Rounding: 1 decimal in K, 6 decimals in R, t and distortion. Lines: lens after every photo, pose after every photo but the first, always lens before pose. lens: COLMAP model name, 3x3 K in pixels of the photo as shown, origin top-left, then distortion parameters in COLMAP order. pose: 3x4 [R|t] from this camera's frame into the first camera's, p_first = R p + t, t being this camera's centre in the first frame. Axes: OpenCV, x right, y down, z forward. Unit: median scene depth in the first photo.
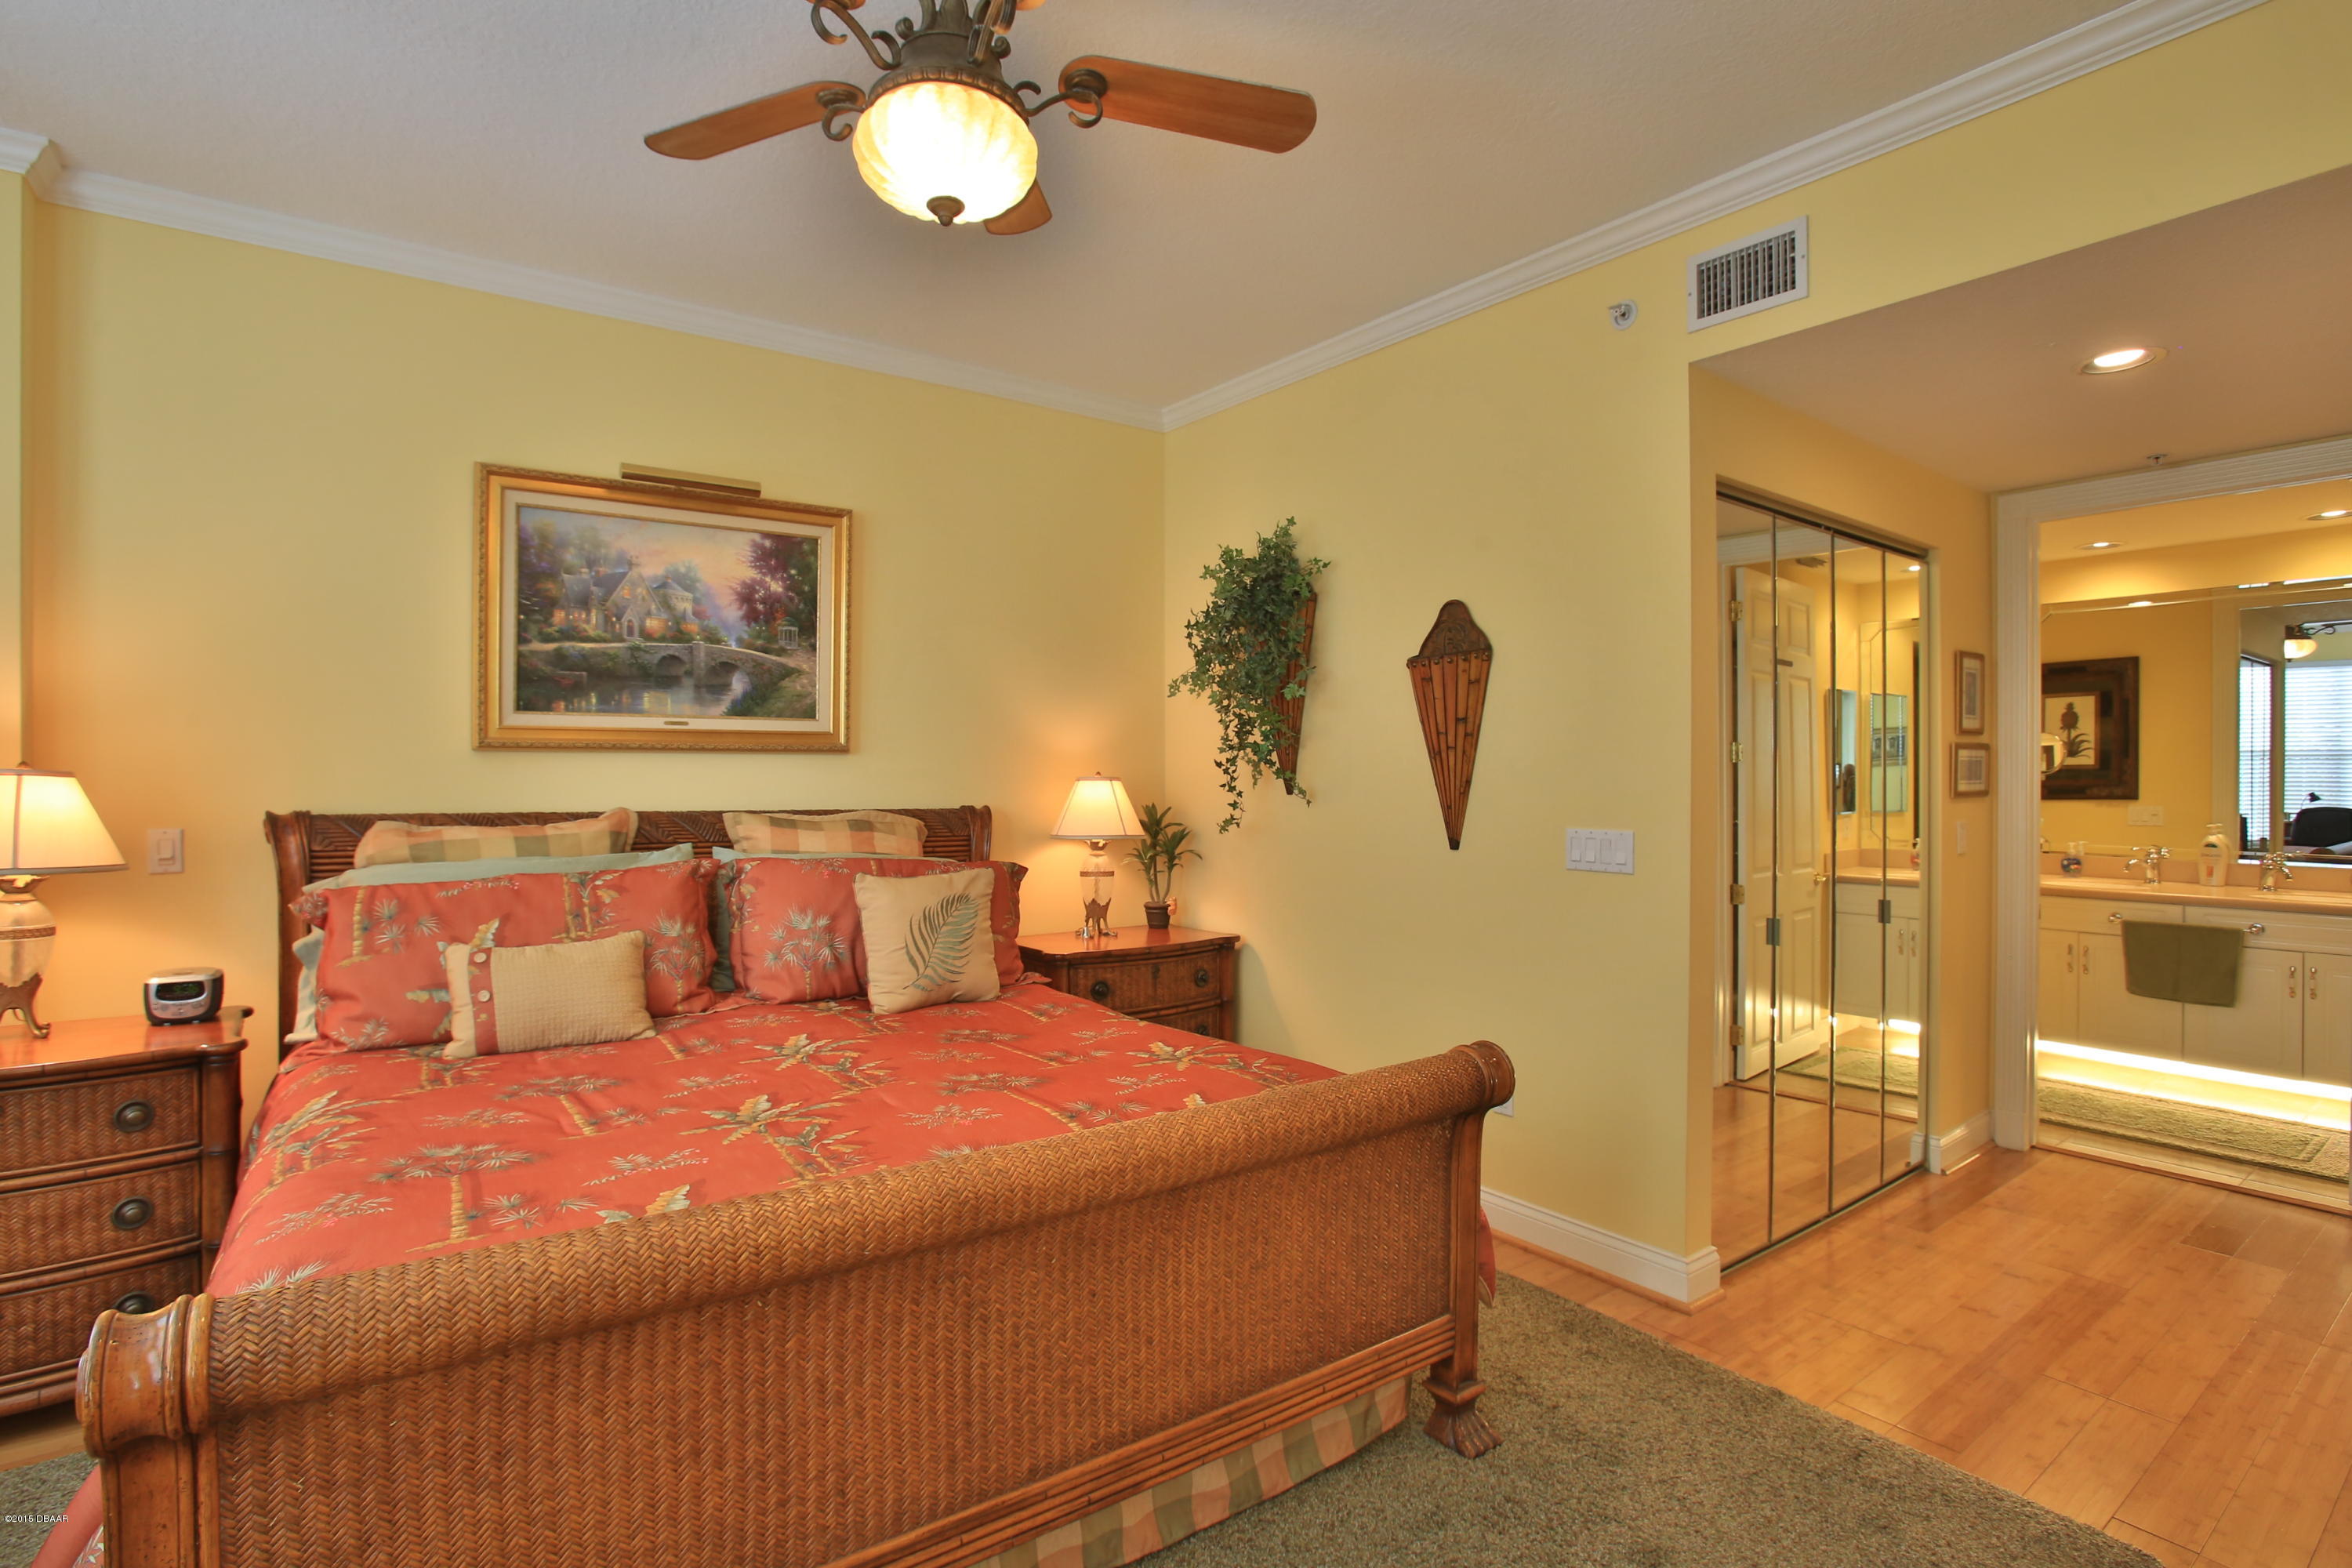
lens RADIAL K [[1148.4, 0, 1158.9], [0, 1148.4, 777.7], [0, 0, 1]] dist [-0.071432, 0.028829]
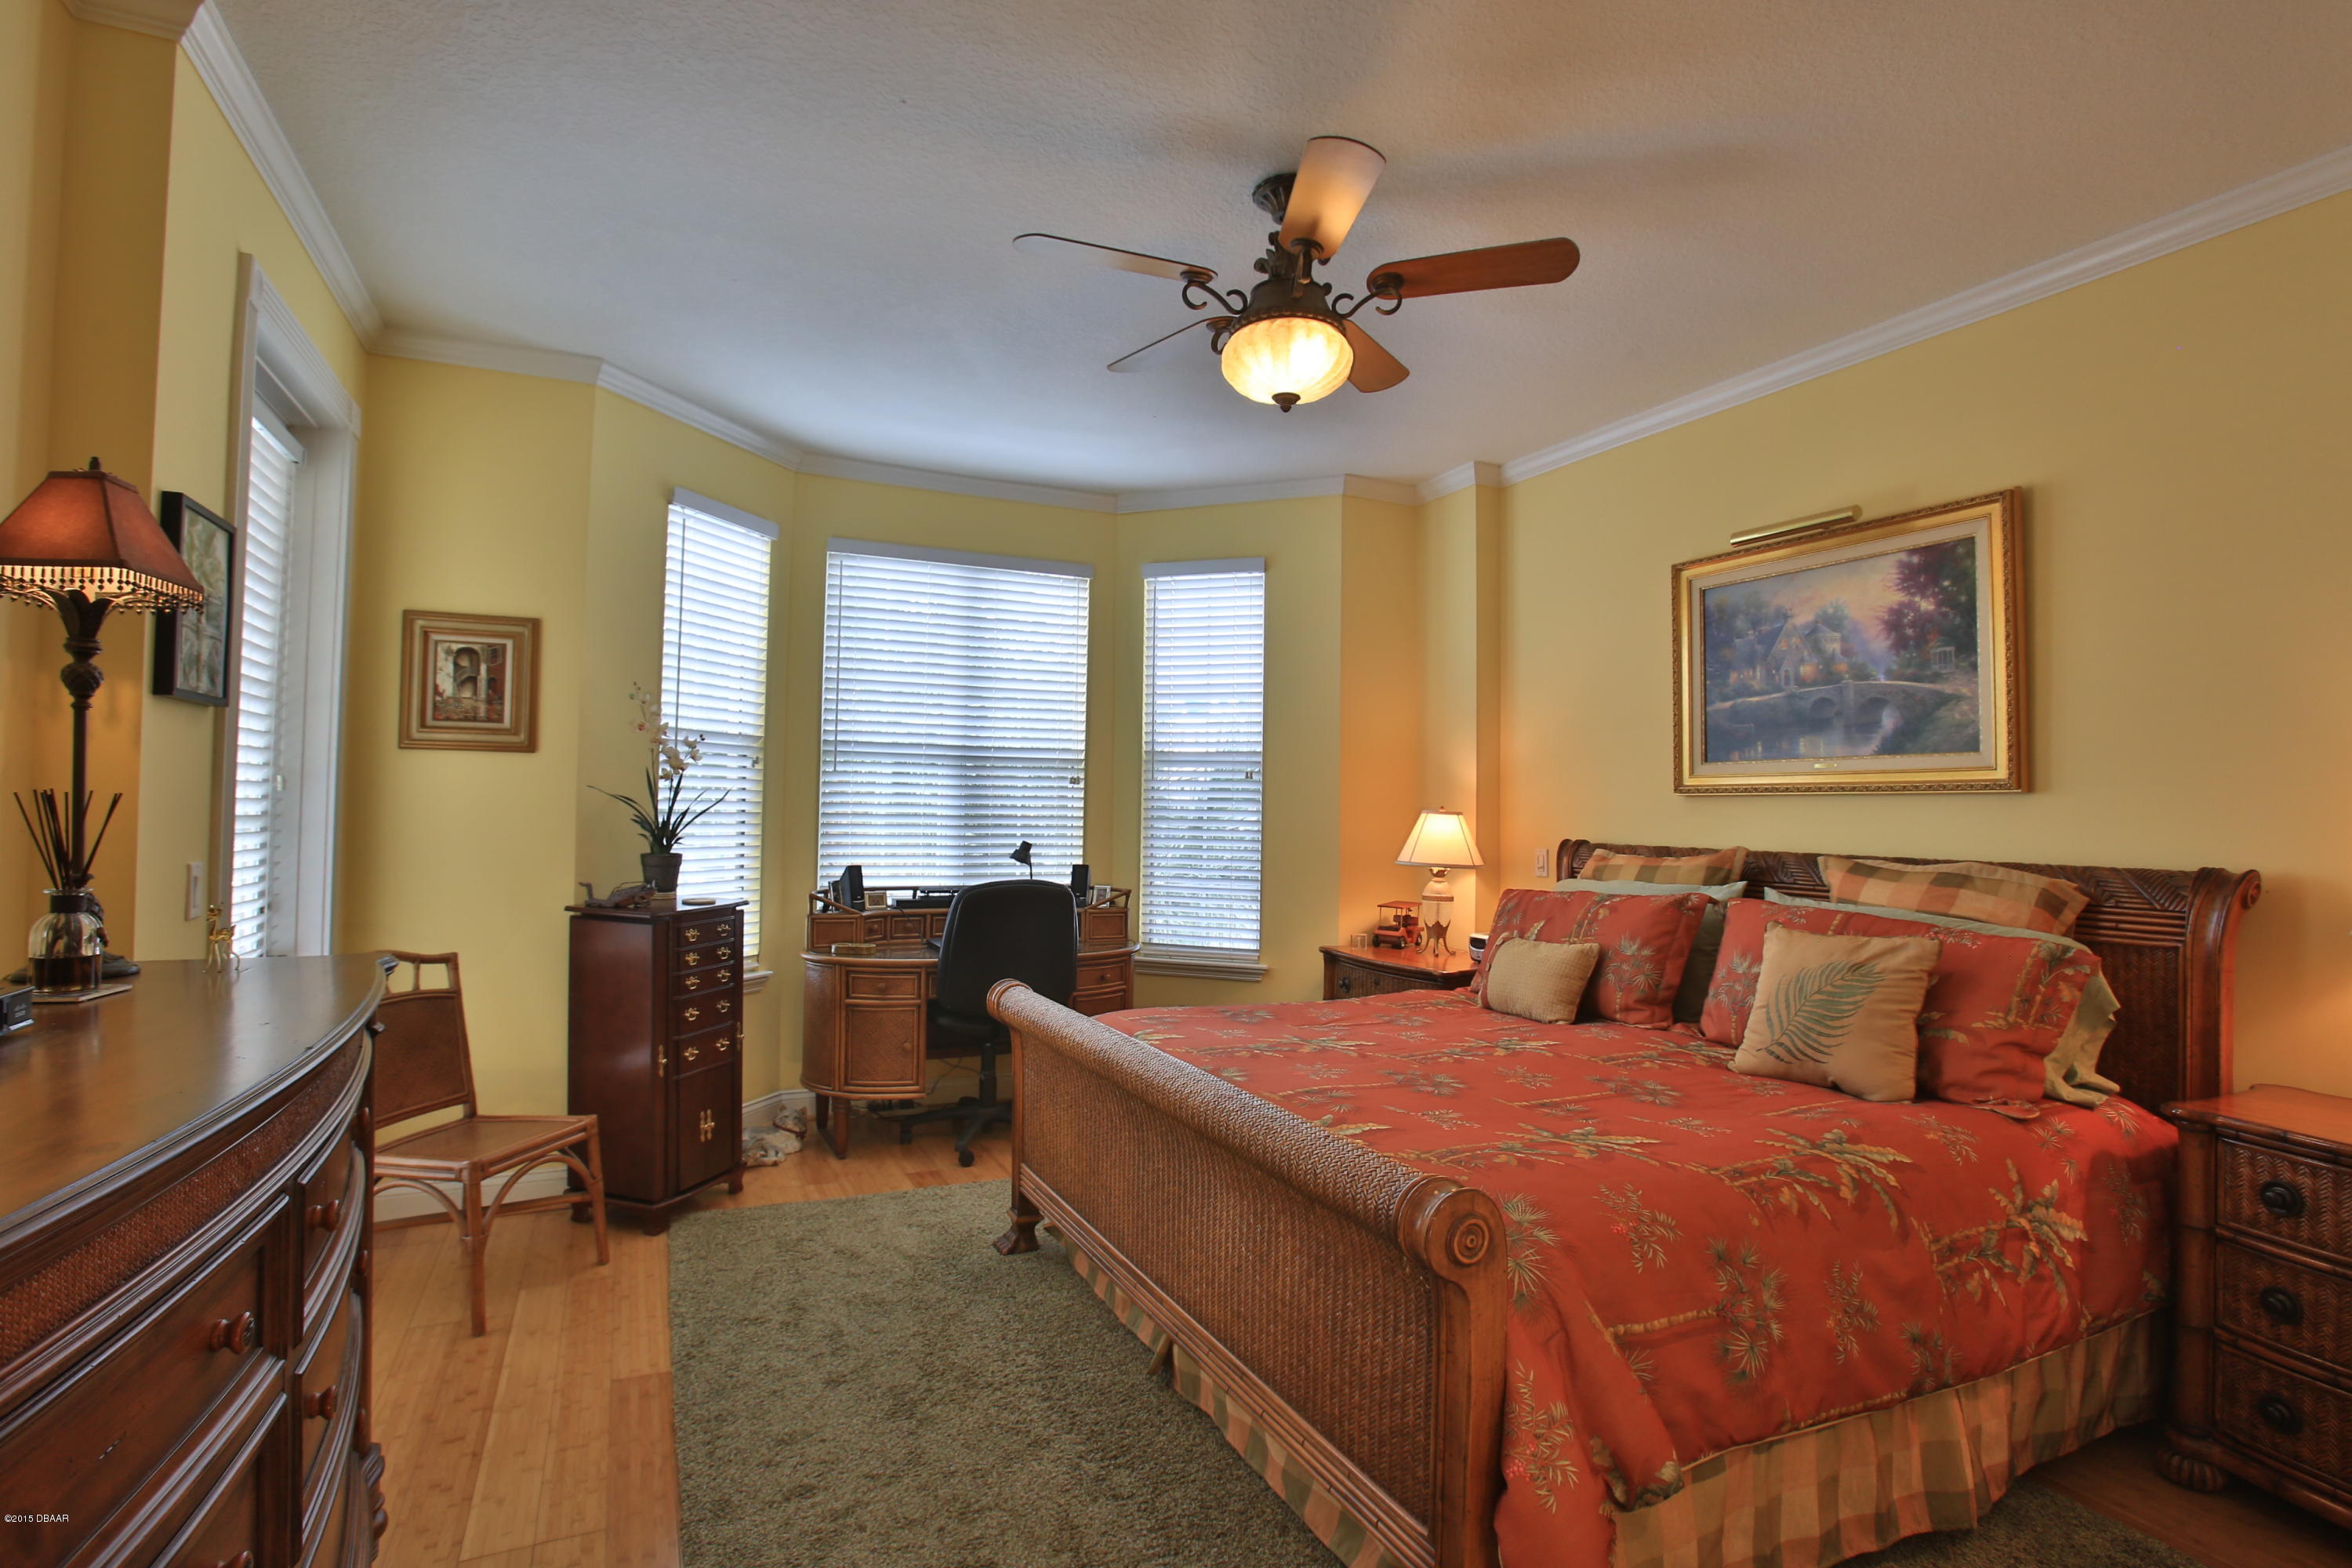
lens RADIAL K [[1148.4, 0, 1158.9], [0, 1148.4, 777.7], [0, 0, 1]] dist [-0.071432, 0.028829]
pose [[-0.176300, -0.035227, -0.983706, 0.644345], [-0.020242, 0.999278, -0.032157, 0.006064], [0.984128, 0.014243, -0.176886, 0.595720]]
